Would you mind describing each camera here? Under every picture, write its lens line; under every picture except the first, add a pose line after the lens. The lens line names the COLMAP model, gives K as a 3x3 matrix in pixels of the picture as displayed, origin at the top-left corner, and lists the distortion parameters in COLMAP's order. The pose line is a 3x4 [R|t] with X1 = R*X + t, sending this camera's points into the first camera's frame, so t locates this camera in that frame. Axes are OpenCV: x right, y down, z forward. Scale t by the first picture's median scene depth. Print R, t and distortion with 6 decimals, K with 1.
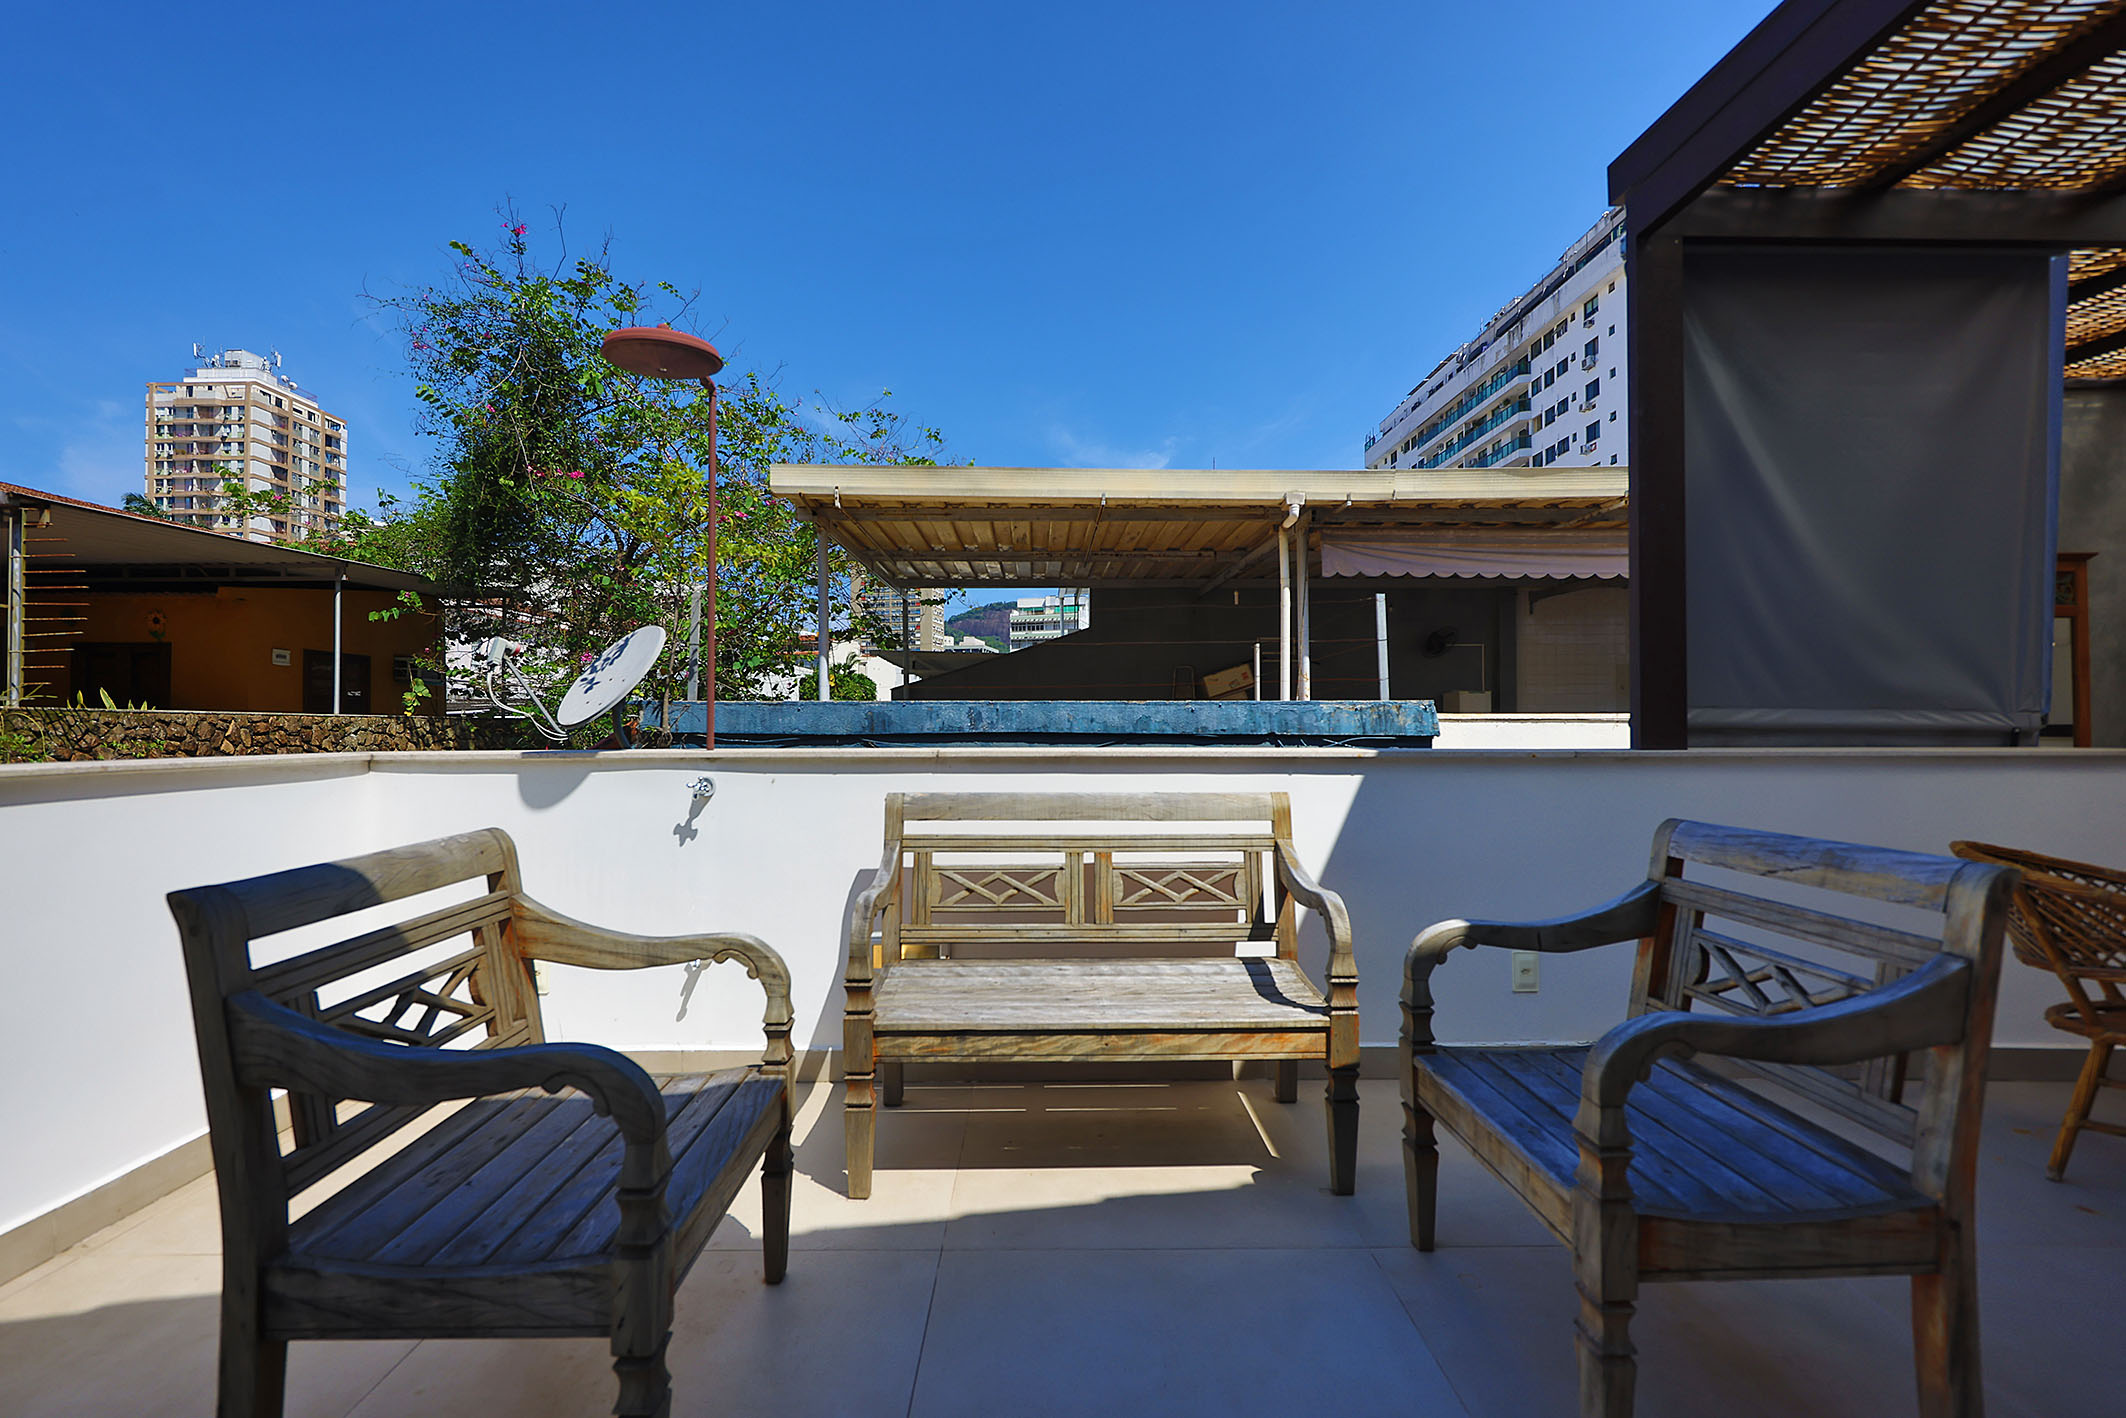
lens RADIAL K [[905.3, 0, 1048.7], [0, 905.3, 717.6], [0, 0, 1]] dist [0.001086, -0.000894]
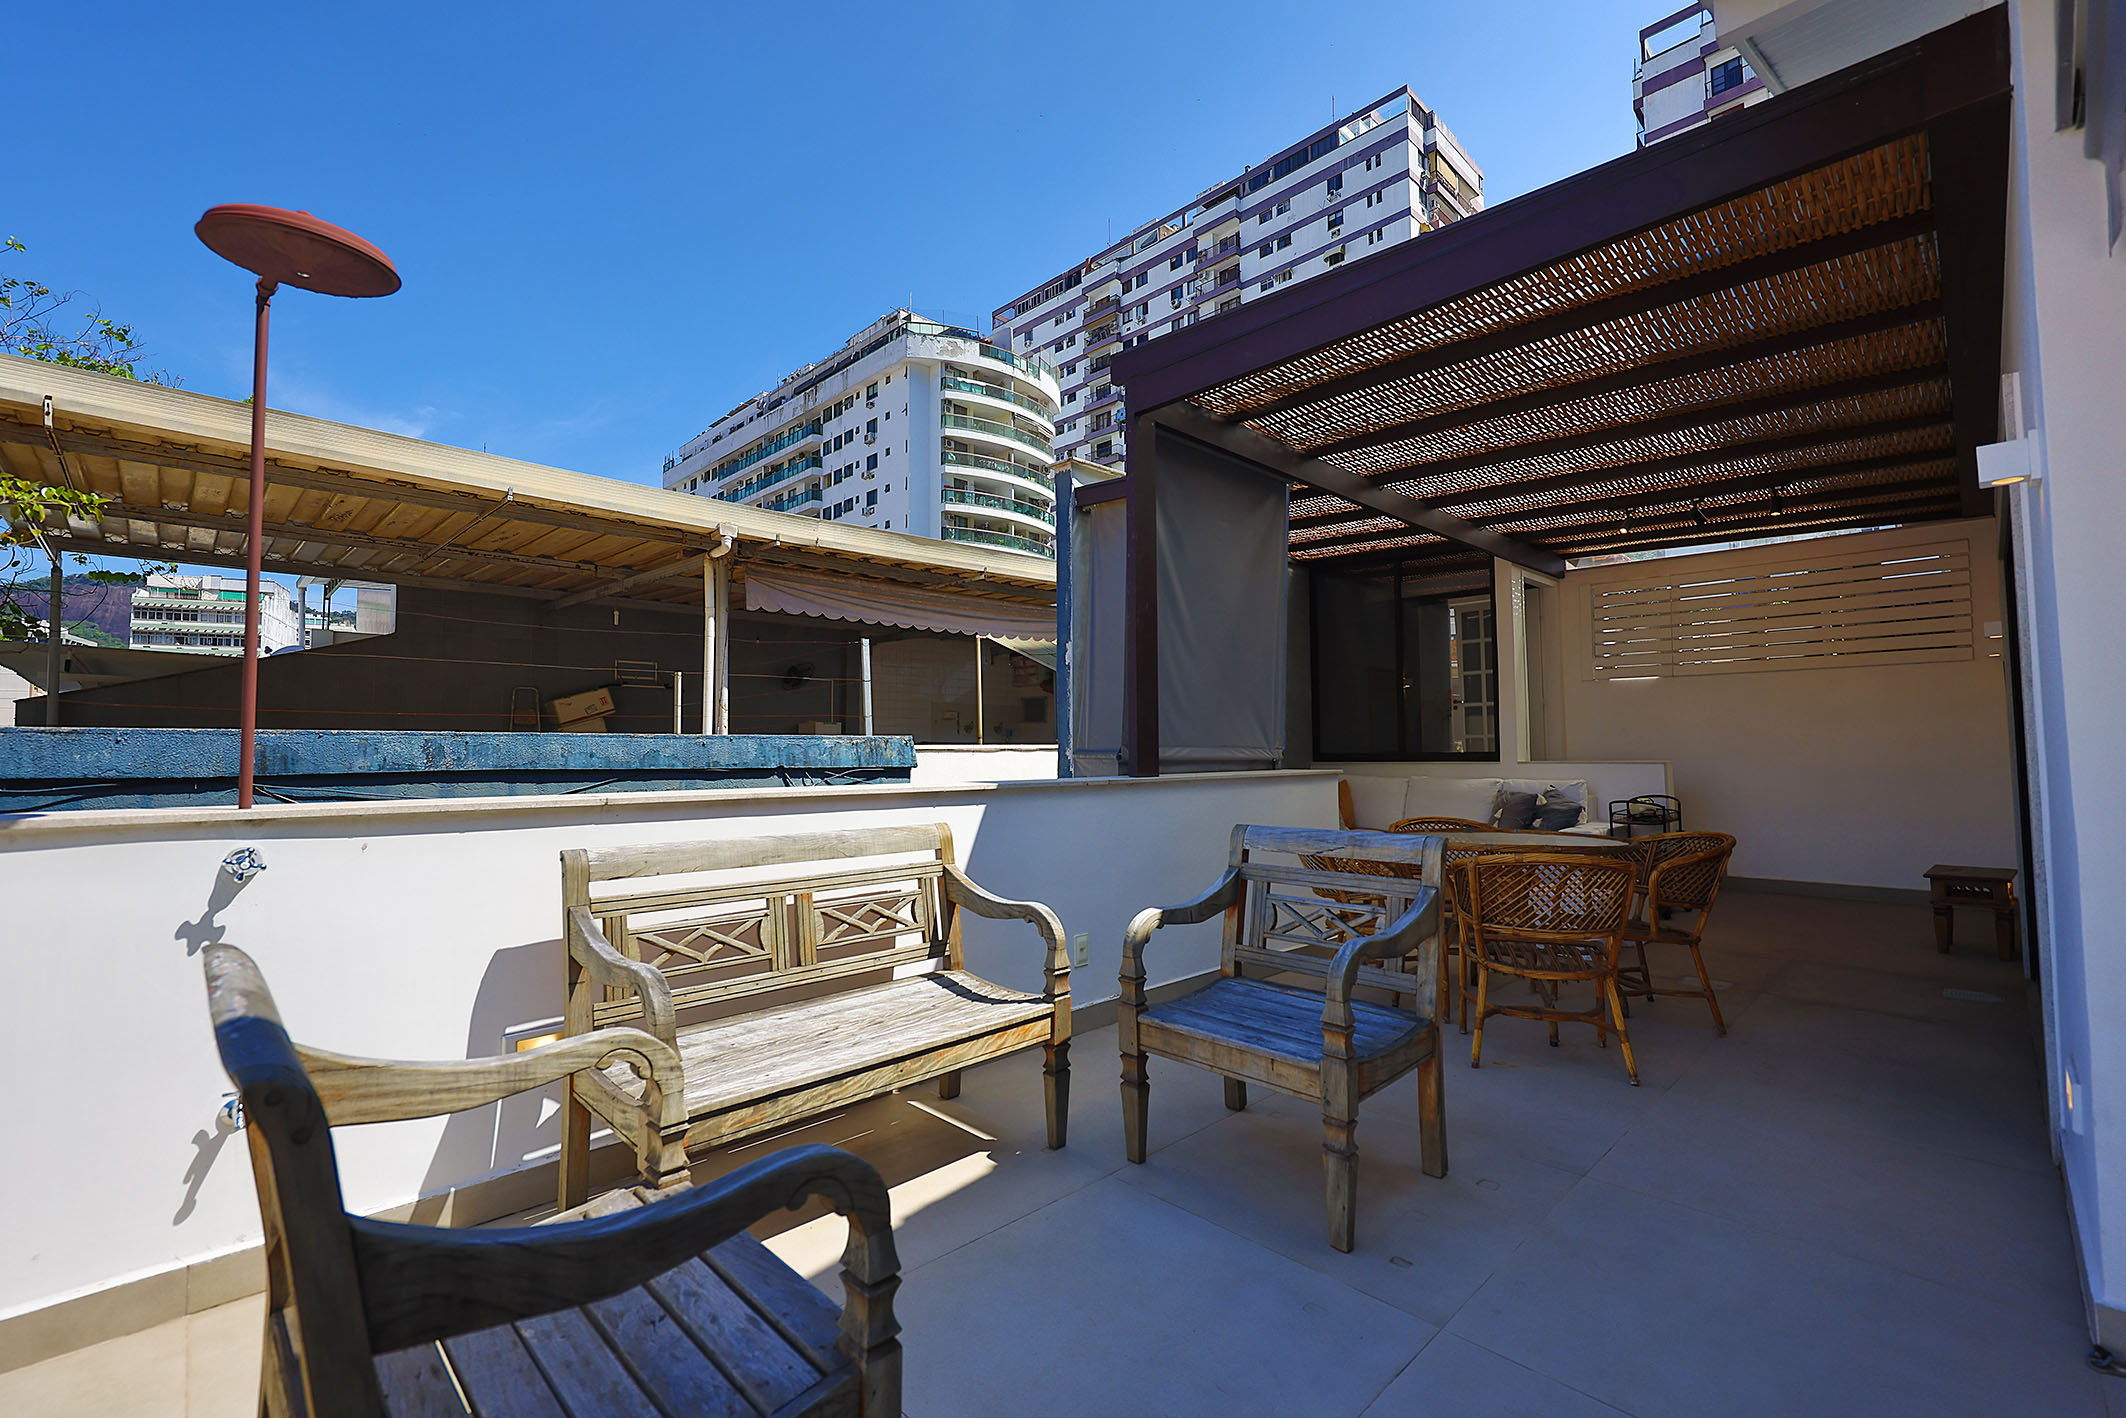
lens RADIAL K [[905.3, 0, 1062.5], [0, 905.3, 706.9], [0, 0, 1]] dist [0.001086, -0.000894]
pose [[0.722551, 0.031272, 0.690610, -0.234978], [-0.003130, 0.999114, -0.041967, -0.008429], [-0.691310, 0.028161, 0.722009, 0.041159]]
